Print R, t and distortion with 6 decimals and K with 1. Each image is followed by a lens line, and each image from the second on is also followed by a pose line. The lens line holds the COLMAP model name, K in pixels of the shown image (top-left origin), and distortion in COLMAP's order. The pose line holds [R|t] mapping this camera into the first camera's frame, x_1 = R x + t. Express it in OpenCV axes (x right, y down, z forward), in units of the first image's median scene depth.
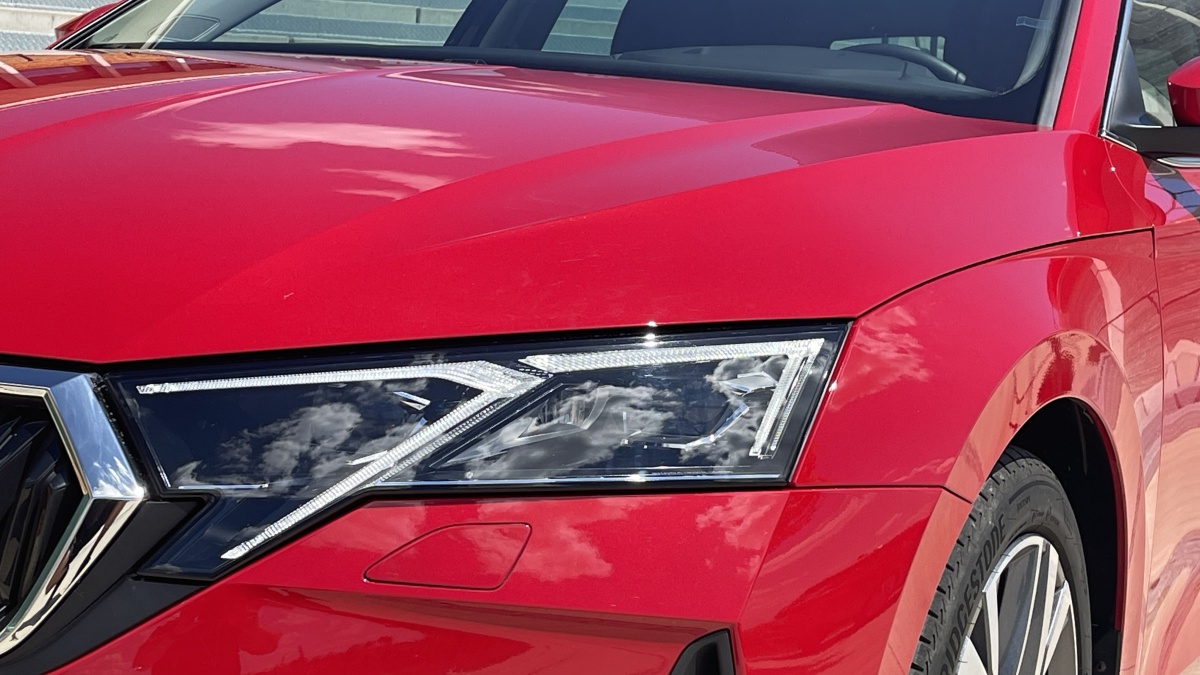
lens RADIAL K [[2048.1, 0, 600.0], [0, 2048.1, 337.5], [0, 0, 1]] dist [0.176862, -0.081014]
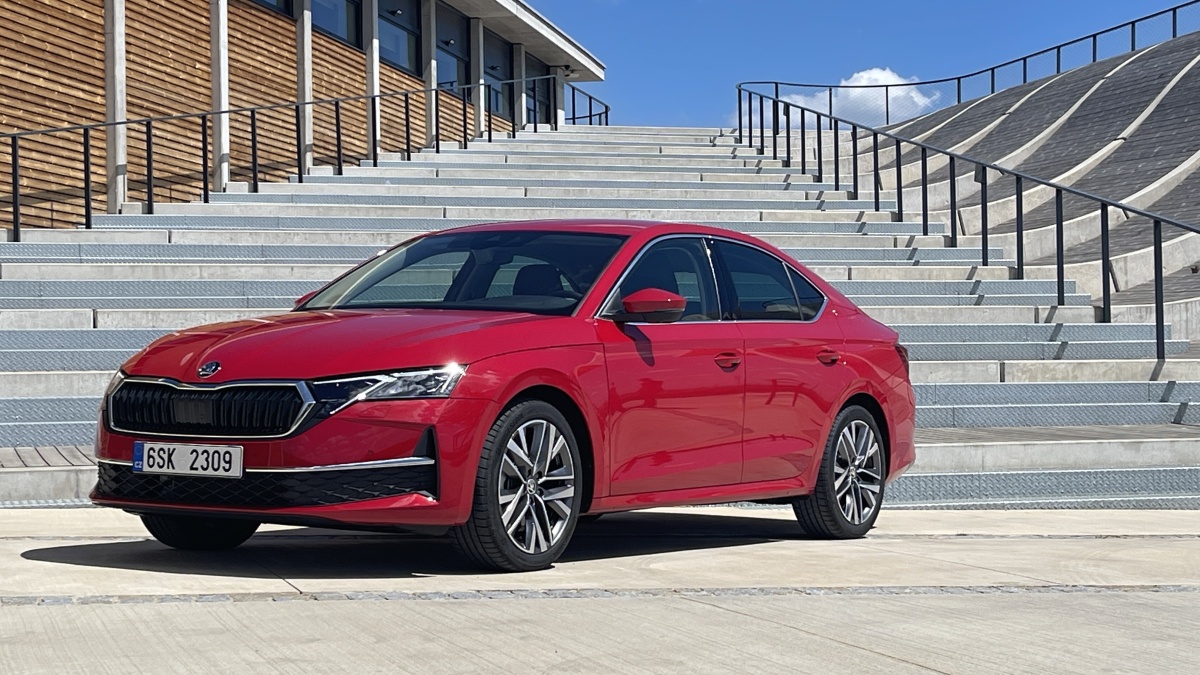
lens RADIAL K [[2048.1, 0, 600.0], [0, 2048.1, 337.5], [0, 0, 1]] dist [0.176862, -0.081014]
pose [[0.991347, -0.072481, -0.109445, 0.995738], [0.060918, 0.992548, -0.105532, 0.469903], [0.116279, 0.097952, 0.988375, -3.768898]]
